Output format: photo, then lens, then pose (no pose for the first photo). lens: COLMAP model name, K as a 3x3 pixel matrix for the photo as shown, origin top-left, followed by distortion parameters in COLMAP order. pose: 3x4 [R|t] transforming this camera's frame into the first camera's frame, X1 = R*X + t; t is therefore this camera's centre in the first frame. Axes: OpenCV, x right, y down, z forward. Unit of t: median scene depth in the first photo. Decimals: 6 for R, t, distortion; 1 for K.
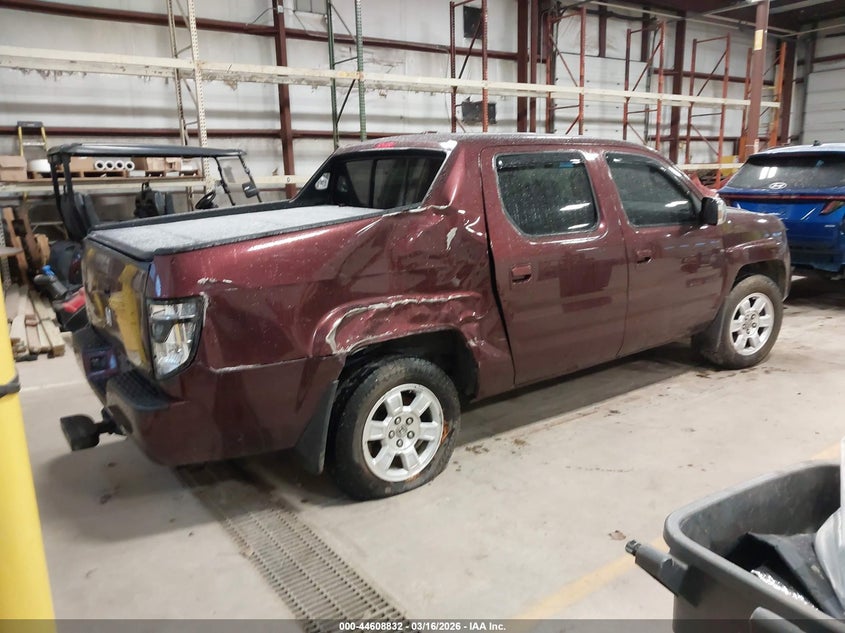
lens RADIAL K [[671.5, 0, 421.1], [0, 671.5, 320.8], [0, 0, 1]] dist [0.013913, -0.007431]
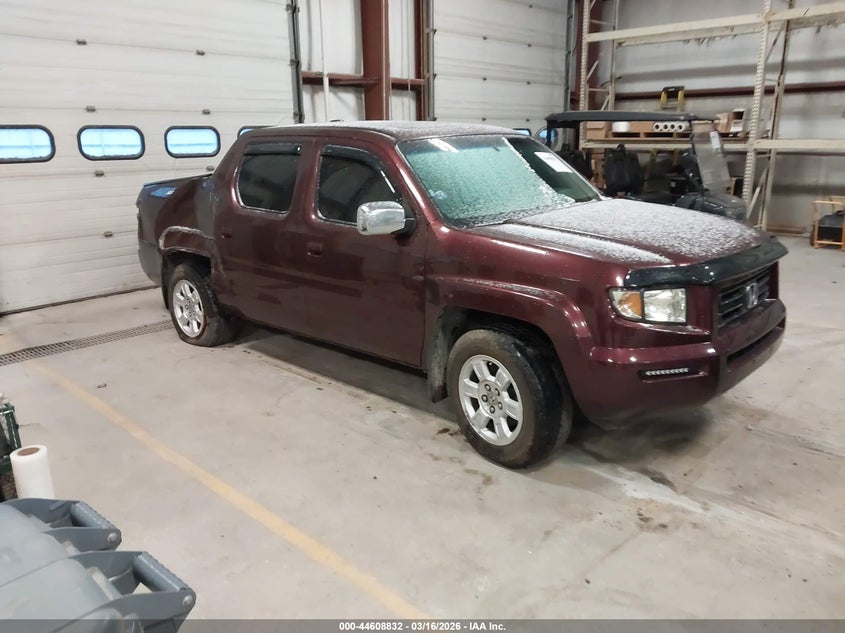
lens RADIAL K [[671.5, 0, 420.0], [0, 671.5, 313.7], [0, 0, 1]] dist [0.013913, -0.007431]
pose [[0.205716, 0.280369, -0.937590, 0.987093], [-0.218721, 0.947018, 0.235199, -0.198117], [0.953857, 0.156686, 0.256139, 0.676855]]
